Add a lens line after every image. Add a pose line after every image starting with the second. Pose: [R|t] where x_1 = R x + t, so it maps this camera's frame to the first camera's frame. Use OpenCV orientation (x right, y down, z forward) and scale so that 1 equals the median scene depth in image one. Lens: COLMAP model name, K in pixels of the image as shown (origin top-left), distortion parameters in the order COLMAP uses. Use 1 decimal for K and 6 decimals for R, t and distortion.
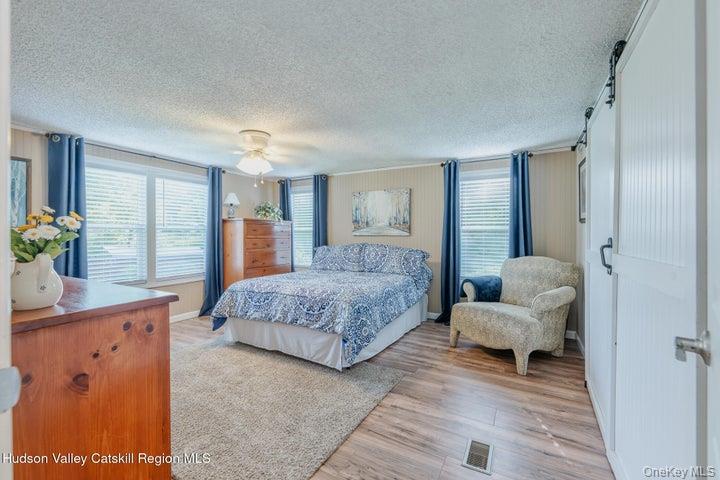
lens RADIAL K [[302.9, 0, 359.3], [0, 302.9, 233.4], [0, 0, 1]] dist [0.000859, -0.000260]
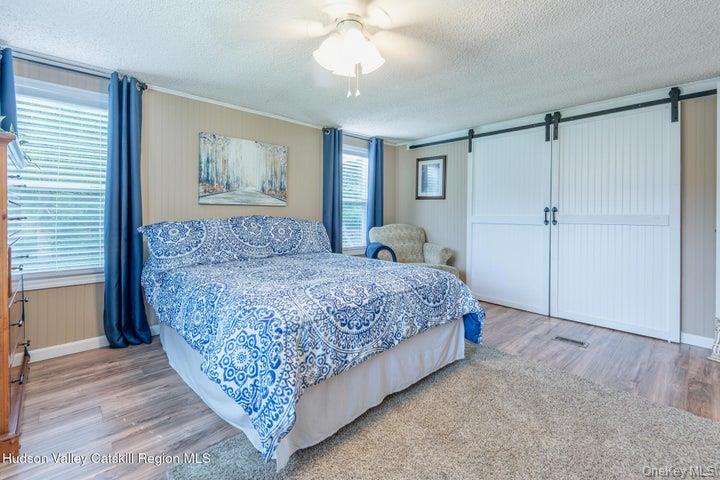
lens RADIAL K [[316.7, 0, 351.6], [0, 316.7, 211.8], [0, 0, 1]] dist [0.002300, 0.000166]
pose [[0.318617, 0.011343, 0.947816, -0.591314], [-0.011388, 0.999902, -0.008139, 0.028189], [-0.947815, -0.008200, 0.318715, 0.589848]]
